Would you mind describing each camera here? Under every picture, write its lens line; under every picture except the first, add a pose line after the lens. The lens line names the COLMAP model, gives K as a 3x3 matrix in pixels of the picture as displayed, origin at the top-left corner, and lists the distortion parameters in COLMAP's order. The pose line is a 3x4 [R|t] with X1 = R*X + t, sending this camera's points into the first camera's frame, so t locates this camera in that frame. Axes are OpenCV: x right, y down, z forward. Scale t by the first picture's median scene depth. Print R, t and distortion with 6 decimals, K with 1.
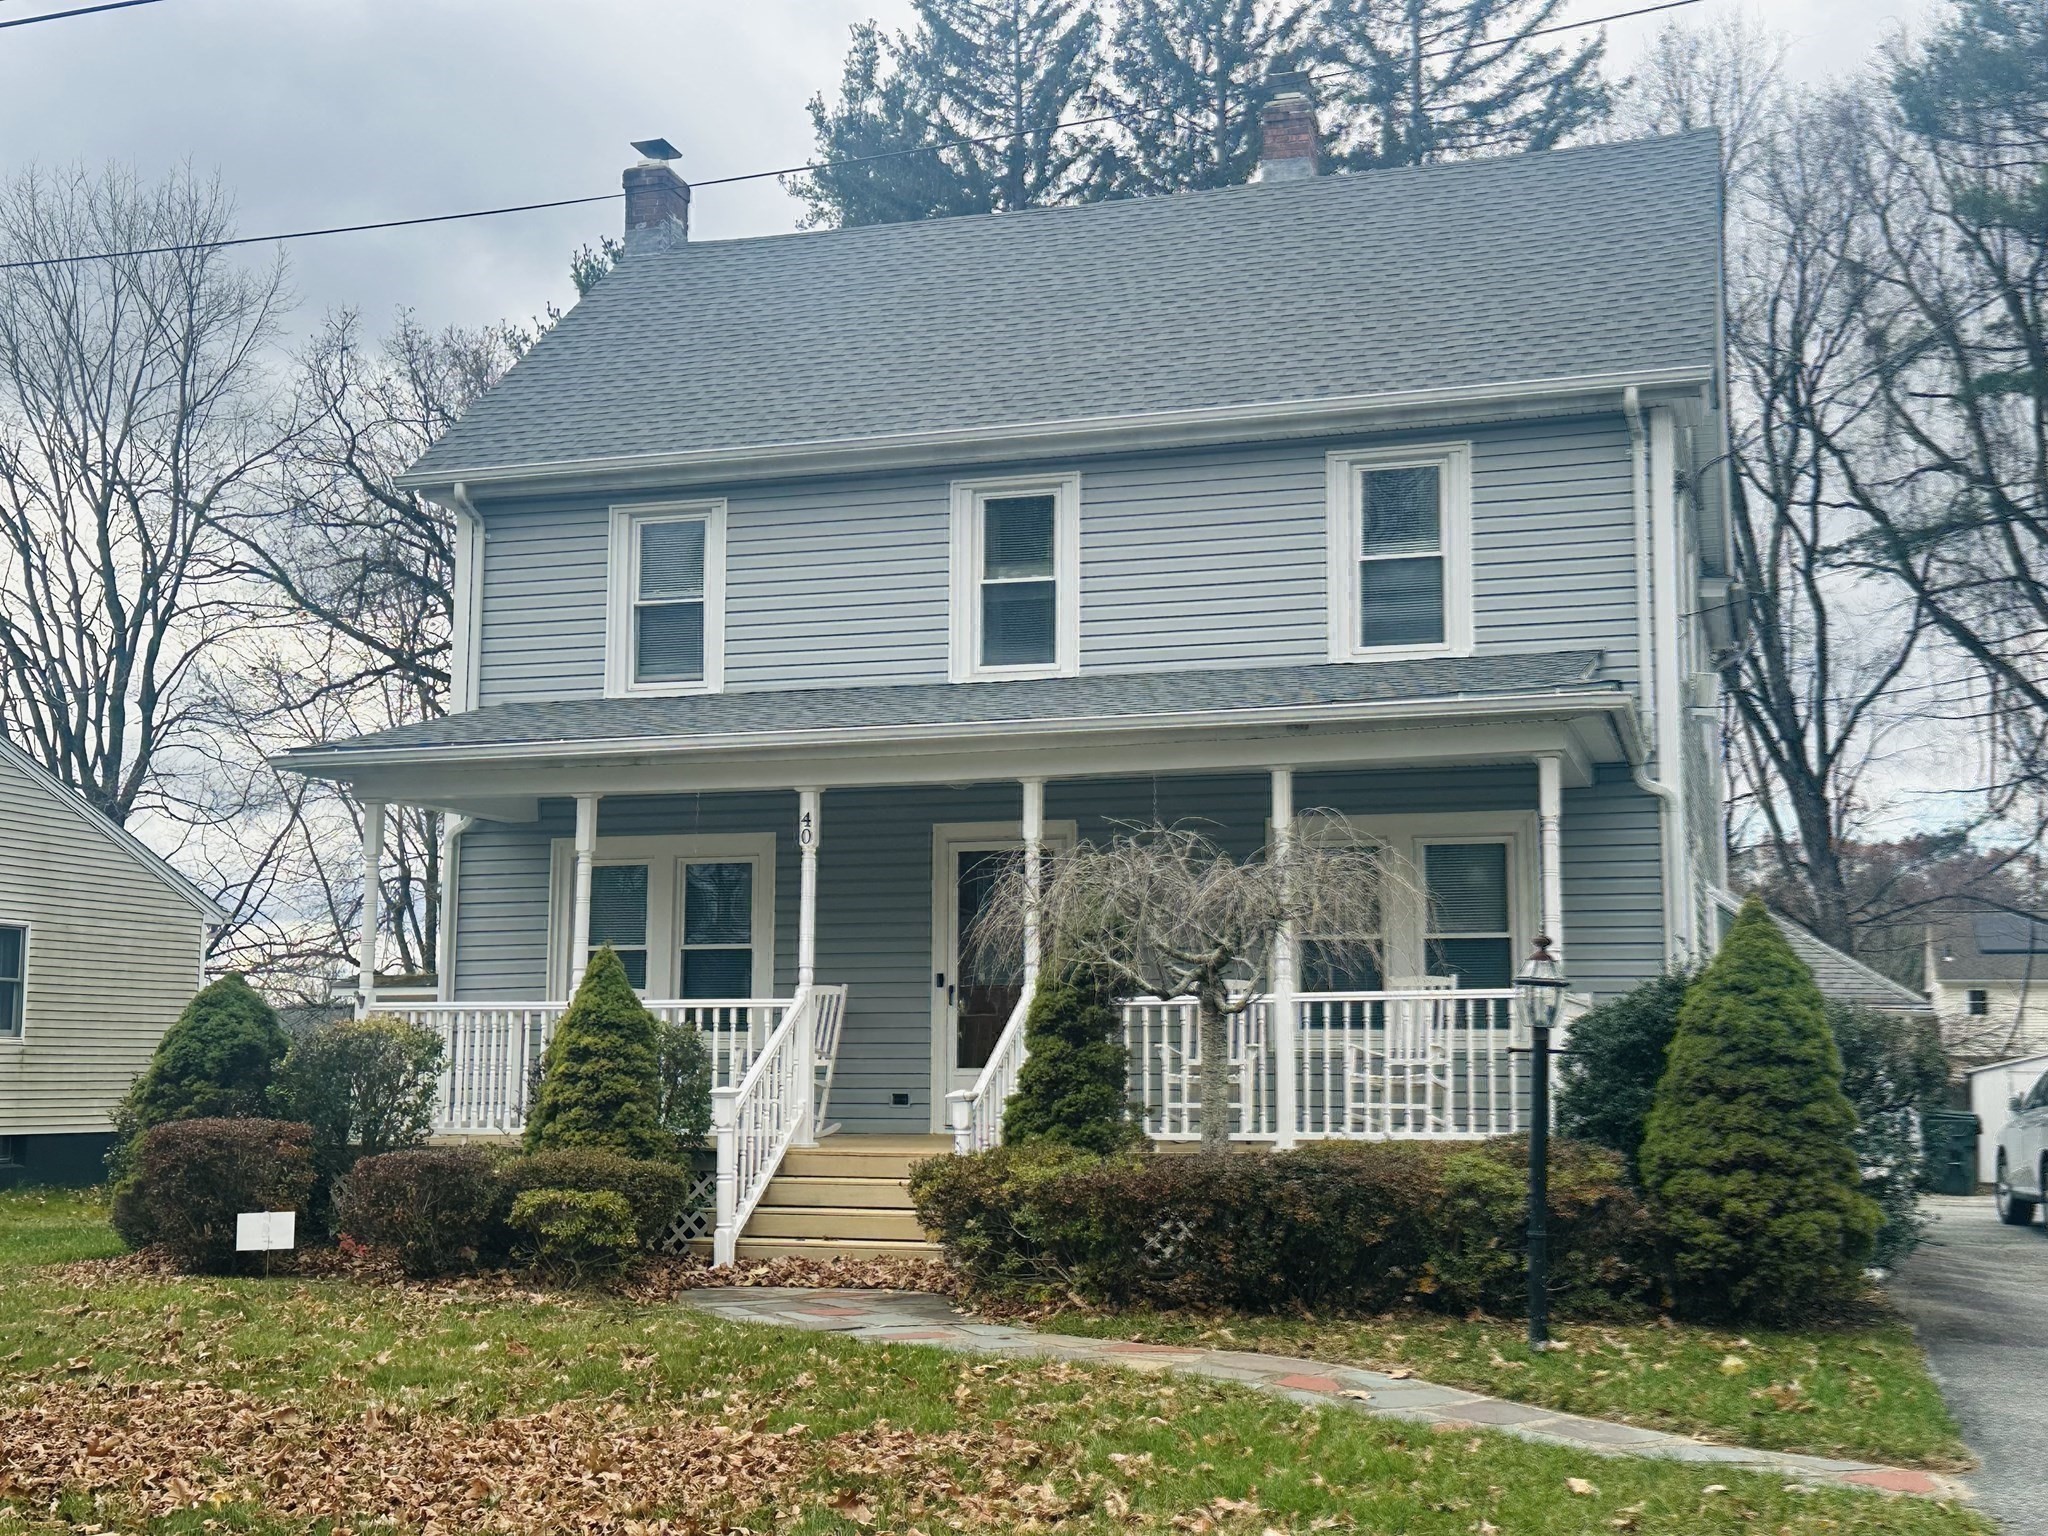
lens RADIAL K [[2484.9, 0, 1021.9], [0, 2484.9, 784.0], [0, 0, 1]] dist [0.262591, -0.626174]
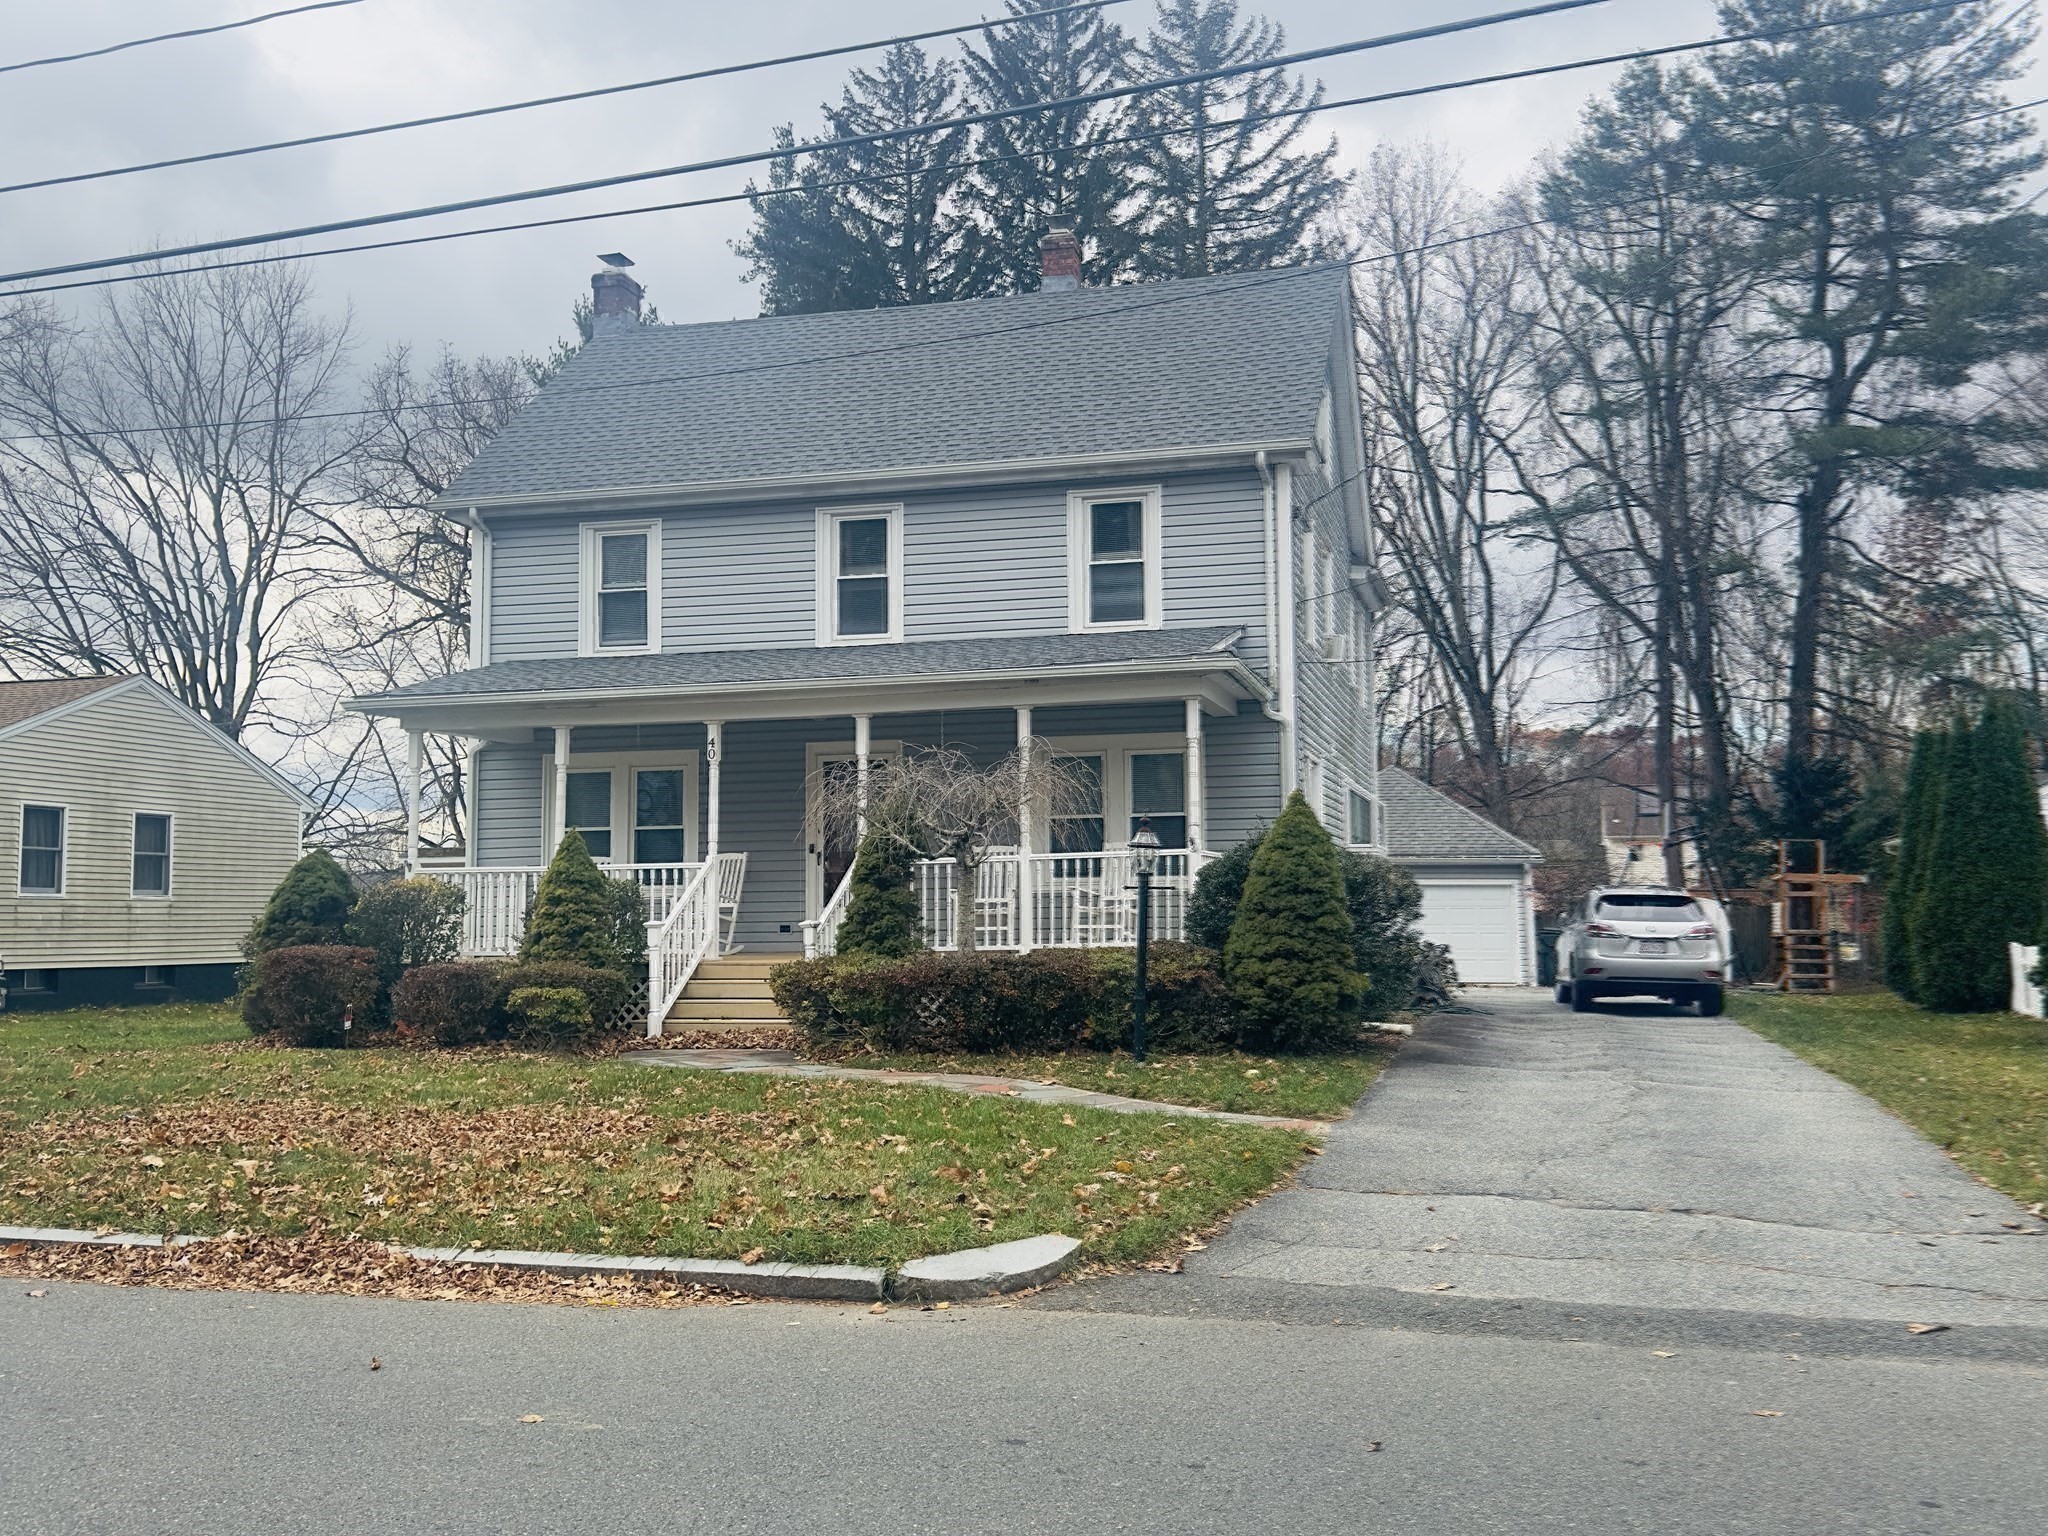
lens RADIAL K [[1879.6, 0, 1024.0], [0, 1879.6, 768.0], [0, 0, 1]] dist [0.273634, -0.633897]
pose [[0.998859, -0.009349, 0.046830, 0.039683], [0.007593, 0.999266, 0.037535, -0.009897], [-0.047147, -0.037137, 0.998197, -0.119176]]
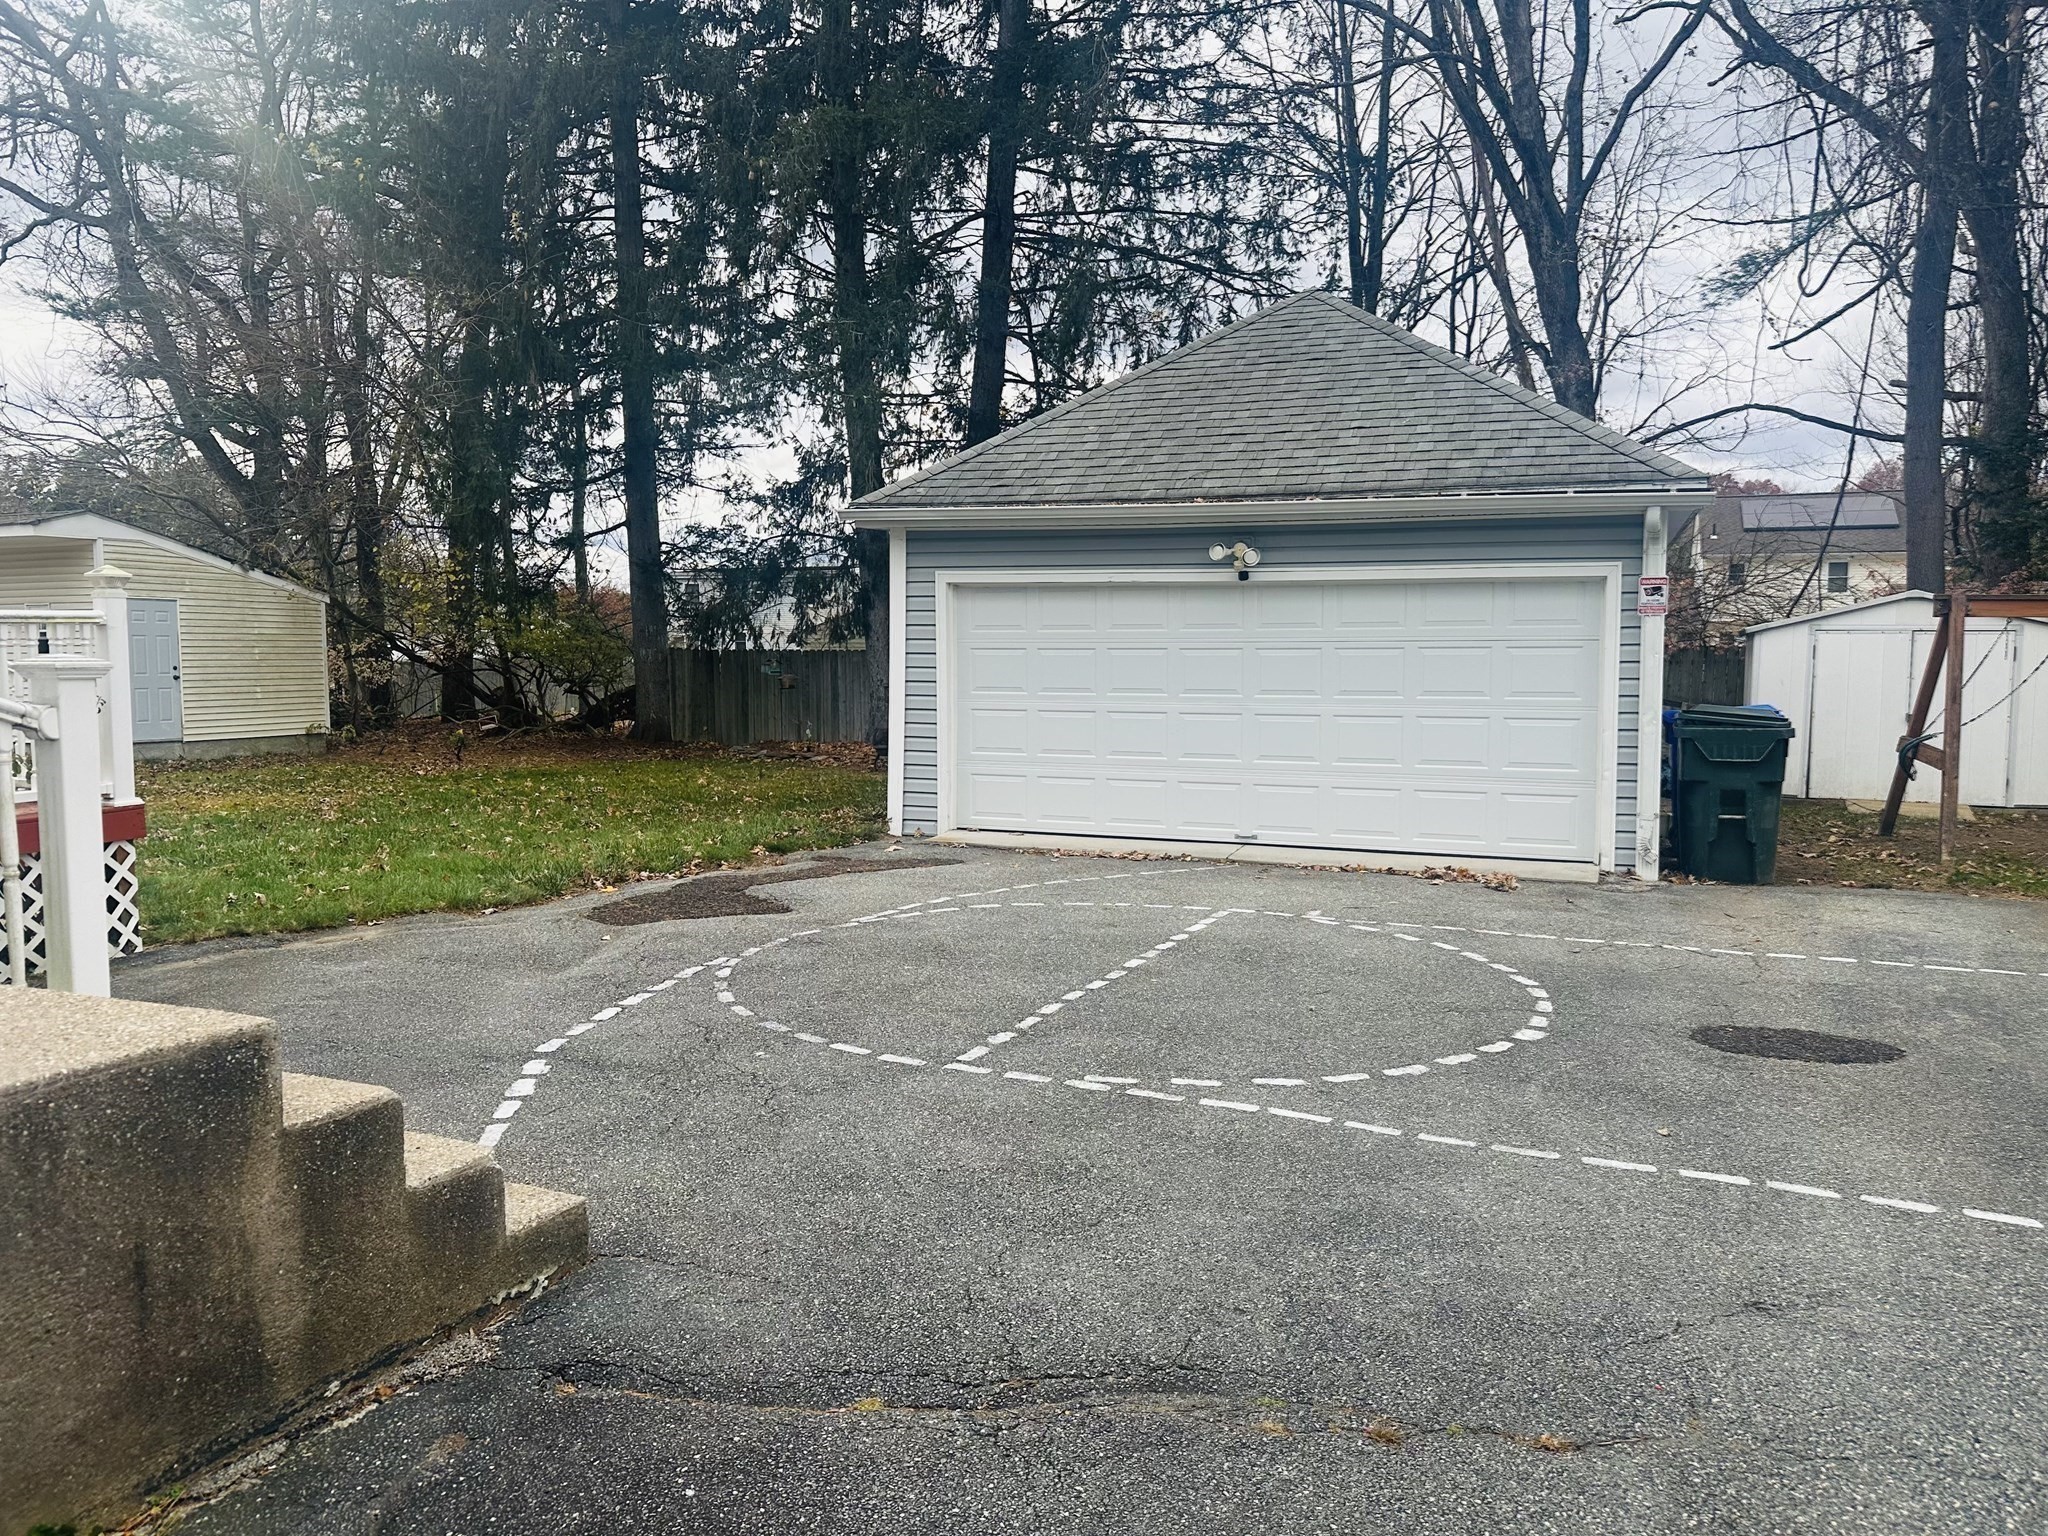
lens RADIAL K [[1449.4, 0, 1024.0], [0, 1449.4, 768.0], [0, 0, 1]] dist [-0.000566, -0.000443]
pose [[0.997744, -0.000327, -0.067130, 0.688616], [0.014346, 0.977928, 0.208450, 0.226385], [0.065580, -0.208943, 0.975727, 2.037056]]
